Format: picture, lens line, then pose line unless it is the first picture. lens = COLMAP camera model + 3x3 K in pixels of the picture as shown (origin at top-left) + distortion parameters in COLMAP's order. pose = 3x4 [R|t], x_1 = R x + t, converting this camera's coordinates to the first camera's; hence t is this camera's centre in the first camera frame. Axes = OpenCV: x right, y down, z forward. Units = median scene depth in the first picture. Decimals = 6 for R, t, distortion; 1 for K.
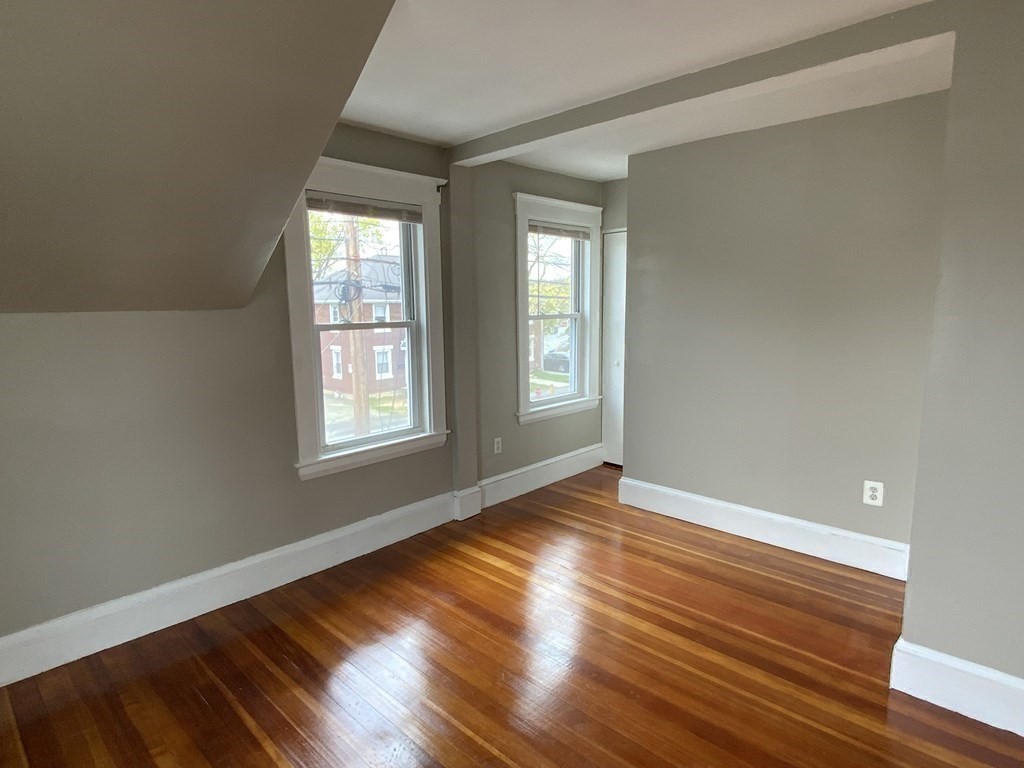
lens RADIAL K [[575.7, 0, 512.0], [0, 575.7, 384.0], [0, 0, 1]] dist [-0.029802, -0.000112]
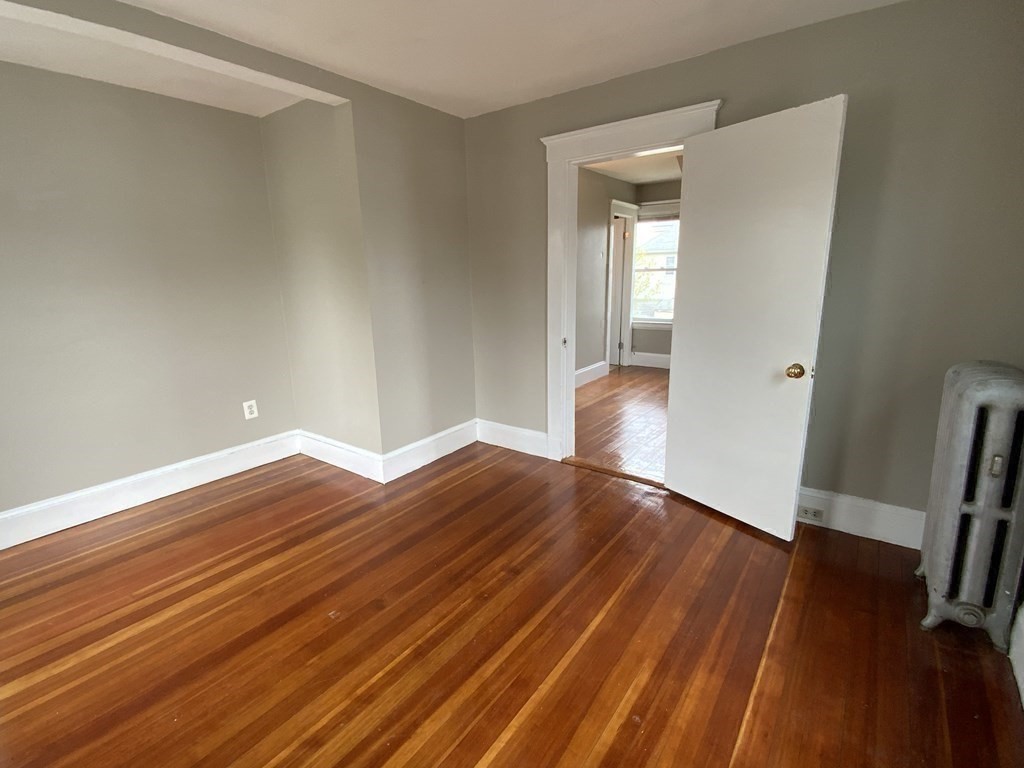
lens RADIAL K [[478.3, 0, 512.0], [0, 478.3, 384.0], [0, 0, 1]] dist [-0.000373, -0.000027]
pose [[-0.124858, -0.223487, 0.966677, -0.537410], [0.157028, 0.957570, 0.241664, -0.045145], [-0.979670, 0.181969, -0.084467, 0.475021]]
